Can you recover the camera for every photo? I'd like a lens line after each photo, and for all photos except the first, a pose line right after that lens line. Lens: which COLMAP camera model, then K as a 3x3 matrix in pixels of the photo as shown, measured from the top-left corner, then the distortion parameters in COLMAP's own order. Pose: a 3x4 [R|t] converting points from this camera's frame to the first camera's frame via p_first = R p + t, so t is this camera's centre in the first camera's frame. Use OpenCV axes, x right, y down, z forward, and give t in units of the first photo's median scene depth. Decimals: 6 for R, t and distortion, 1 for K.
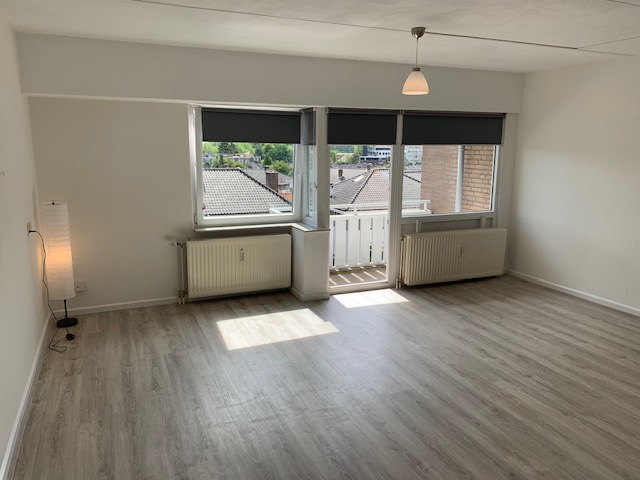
lens RADIAL K [[484.5, 0, 320.0], [0, 484.5, 240.0], [0, 0, 1]] dist [0.077127, -0.117329]
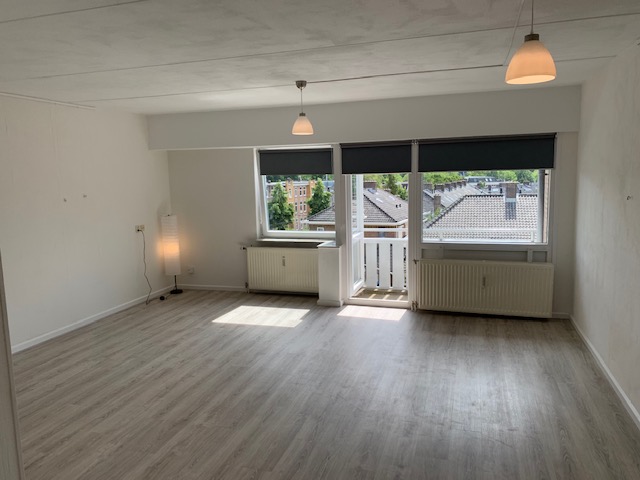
lens RADIAL K [[484.5, 0, 320.0], [0, 484.5, 240.0], [0, 0, 1]] dist [0.077127, -0.117329]
pose [[0.753252, 0.065055, -0.654506, 0.719218], [-0.098861, 0.994990, -0.014878, -0.014902], [0.650259, 0.075912, 0.755910, 0.086948]]
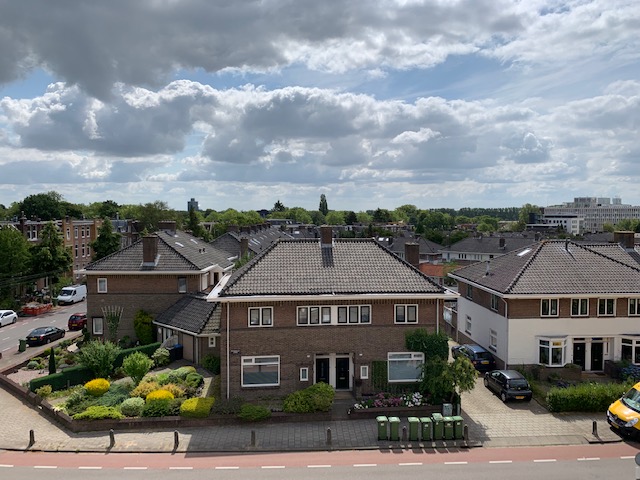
lens RADIAL K [[484.5, 0, 320.0], [0, 484.5, 240.0], [0, 0, 1]] dist [0.077127, -0.117329]
pose [[0.950181, 0.011225, -0.311496, 0.088530], [-0.054046, 0.990148, -0.129178, -0.192847], [0.306977, 0.139577, 0.941426, 1.027443]]
